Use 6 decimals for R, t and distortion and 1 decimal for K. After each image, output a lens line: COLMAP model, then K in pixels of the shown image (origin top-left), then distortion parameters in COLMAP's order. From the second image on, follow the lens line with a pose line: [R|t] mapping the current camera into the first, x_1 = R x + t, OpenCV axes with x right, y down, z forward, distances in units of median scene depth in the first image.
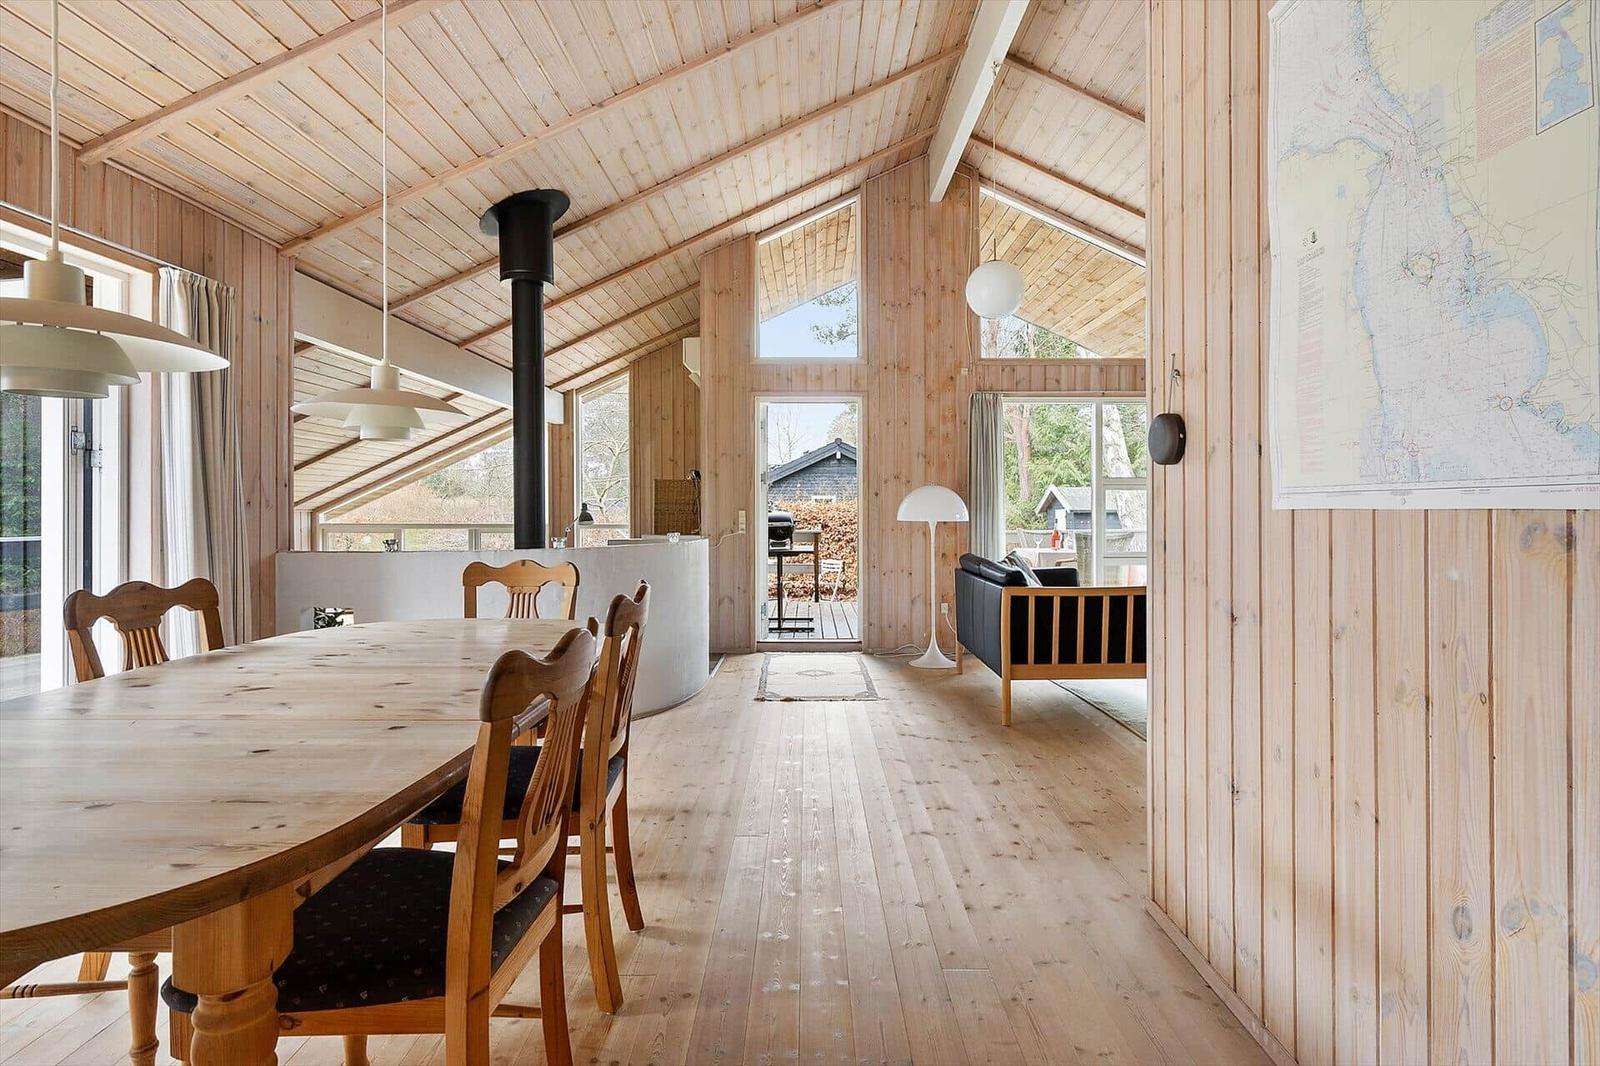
lens RADIAL K [[741.1, 0, 826.2], [0, 741.1, 516.0], [0, 0, 1]] dist [0.000049, -0.000260]
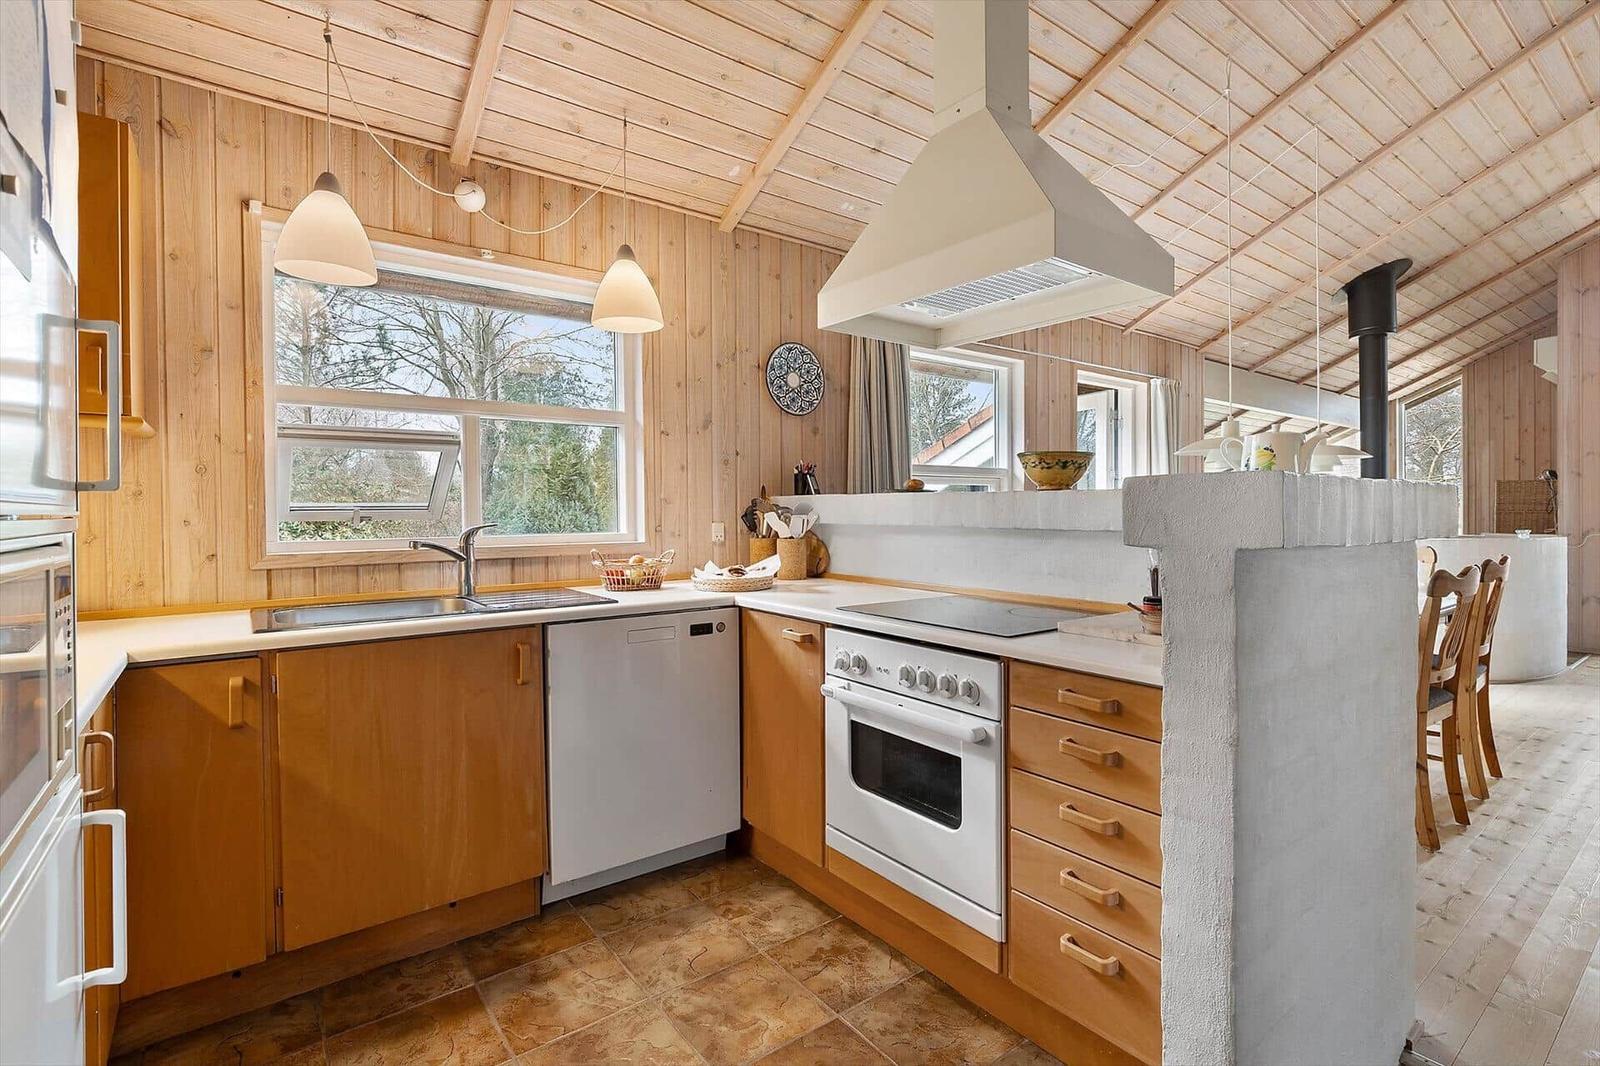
lens RADIAL K [[741.1, 0, 826.2], [0, 741.1, 516.0], [0, 0, 1]] dist [0.000049, -0.000260]
pose [[0.582860, 0.002161, -0.812570, 0.062209], [-0.004063, 0.999992, -0.000255, 0.004420], [0.812562, 0.003450, 0.582864, -0.351530]]
